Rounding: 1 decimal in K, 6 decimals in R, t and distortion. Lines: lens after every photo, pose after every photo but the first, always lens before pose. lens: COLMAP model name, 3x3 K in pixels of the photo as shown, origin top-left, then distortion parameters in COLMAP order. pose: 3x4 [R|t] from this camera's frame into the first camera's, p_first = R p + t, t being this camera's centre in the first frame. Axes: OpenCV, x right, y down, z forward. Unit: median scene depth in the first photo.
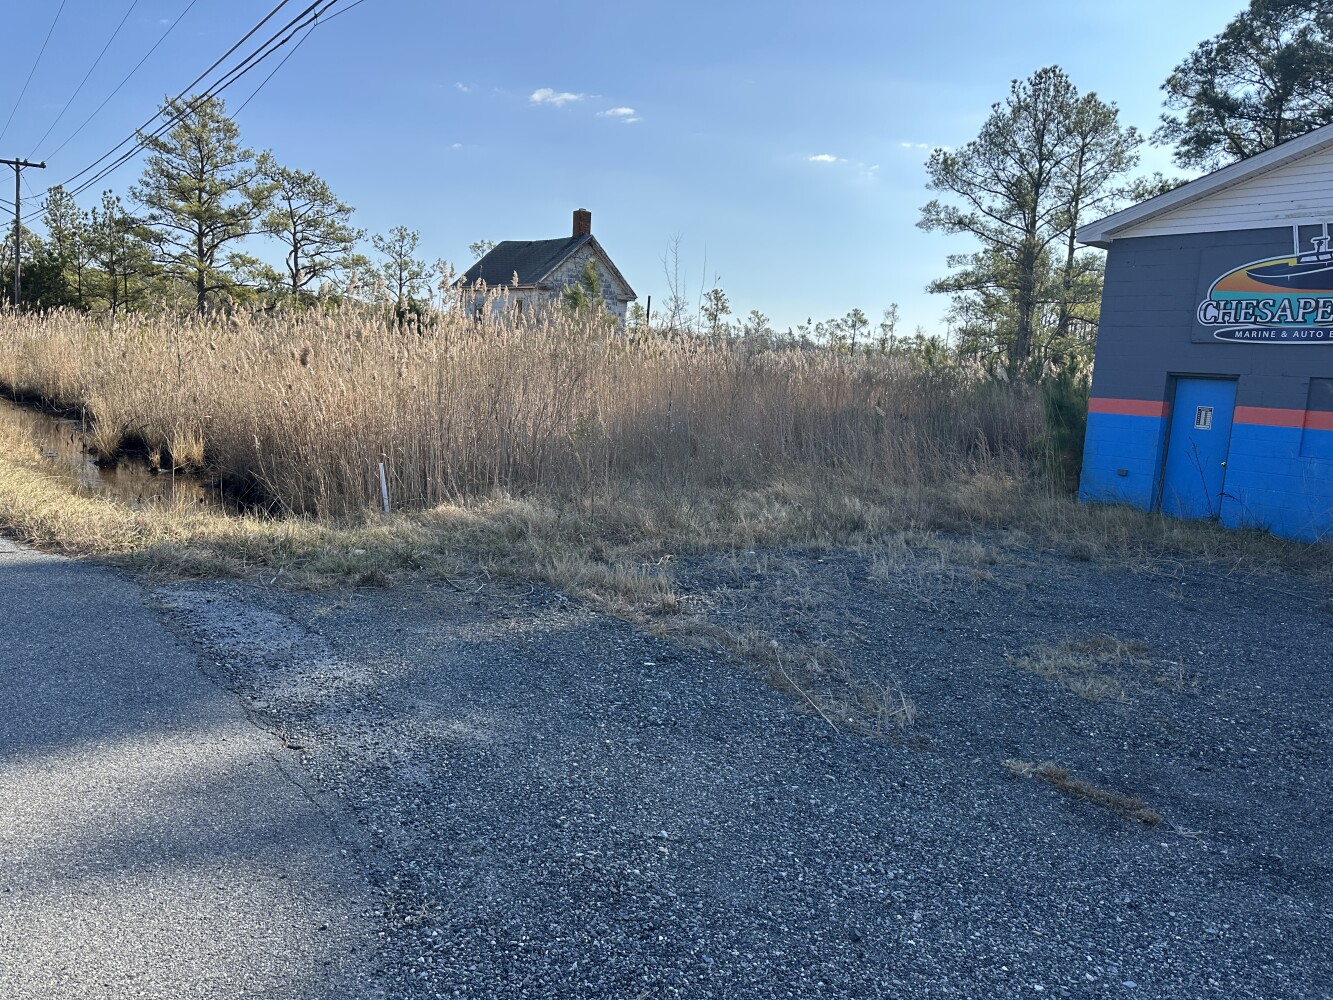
lens RADIAL K [[919.2, 0, 666.5], [0, 919.2, 500.0], [0, 0, 1]] dist [0.005110, -0.020221]
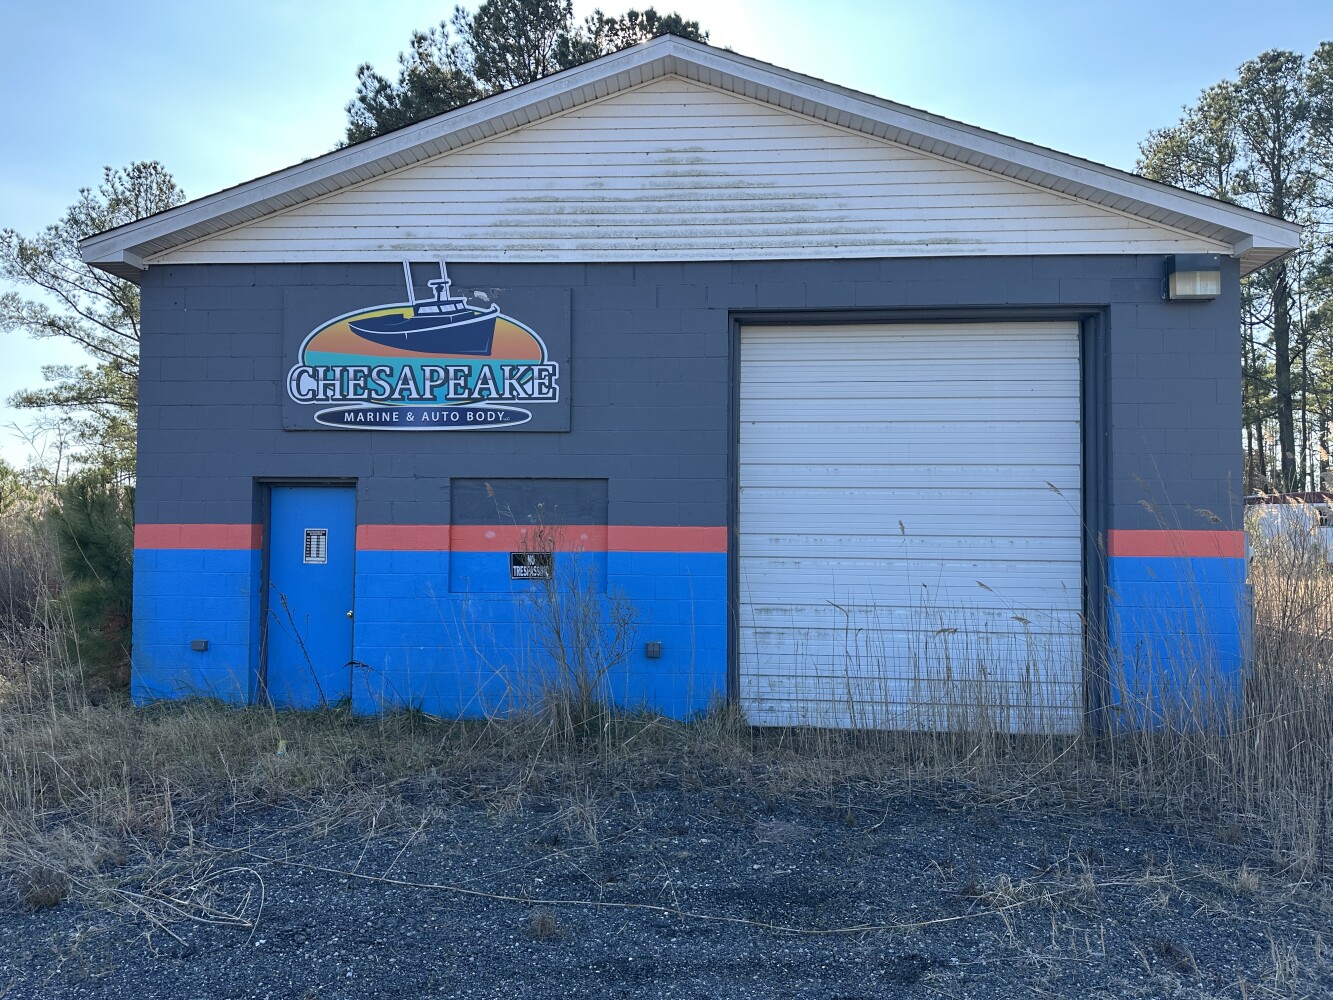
lens RADIAL K [[950.6, 0, 655.3], [0, 950.6, 500.3], [0, 0, 1]] dist [0.140676, -0.195684]
pose [[0.675753, -0.029499, 0.736537, 0.255509], [0.134227, 0.987418, -0.083602, -0.033295], [-0.724804, 0.155357, 0.671210, 0.377914]]
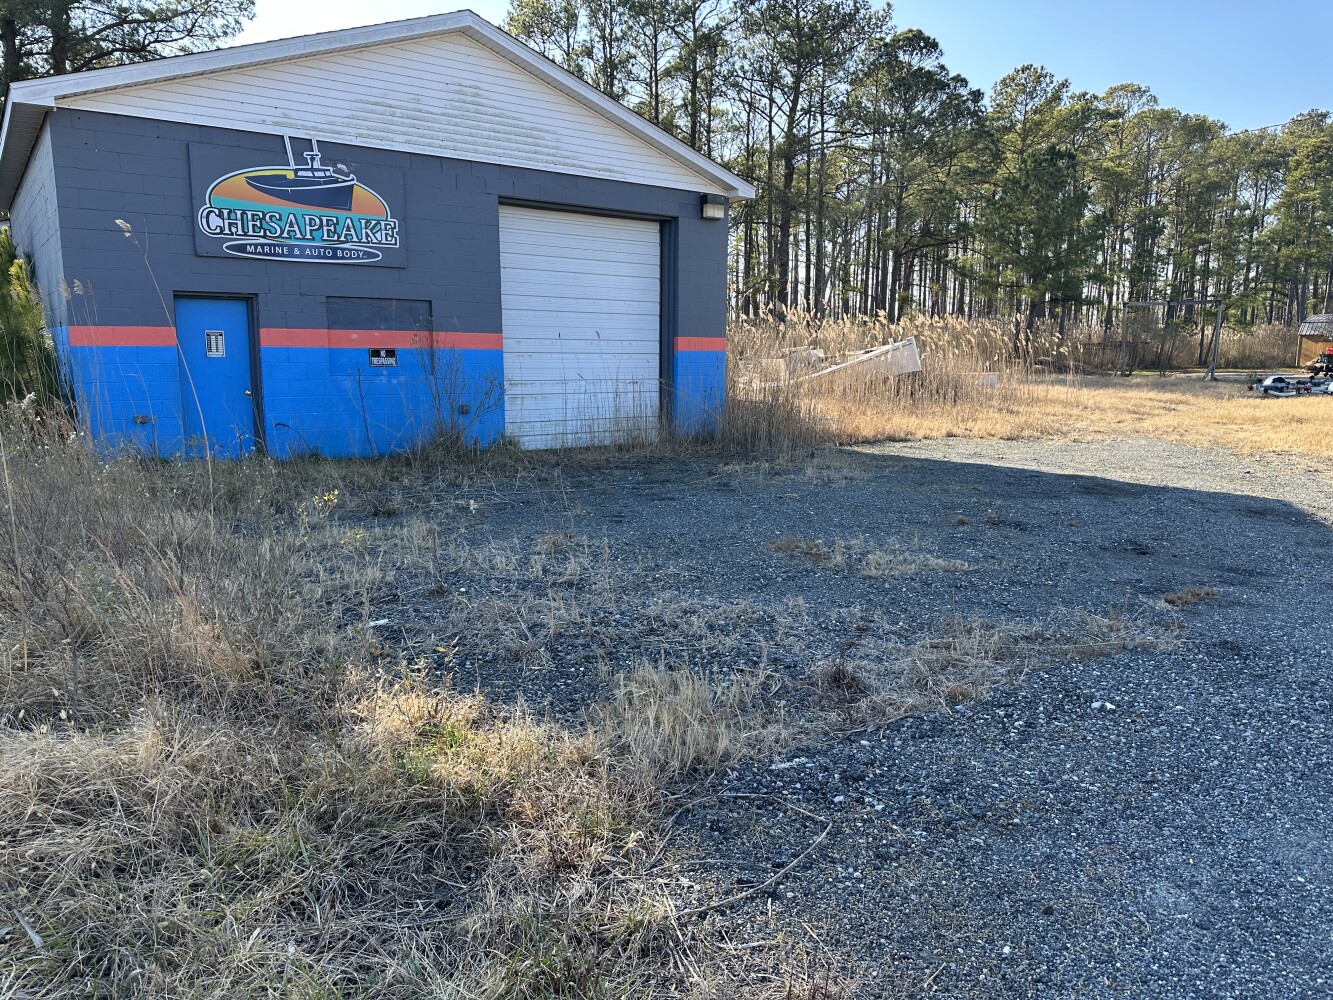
lens RADIAL K [[890.1, 0, 708.2], [0, 890.1, 493.9], [0, 0, 1]] dist [0.133381, -0.199302]
pose [[0.036663, -0.220879, 0.974612, -0.289079], [0.133425, 0.967618, 0.214275, -0.076420], [-0.990381, 0.122181, 0.064946, 0.511450]]
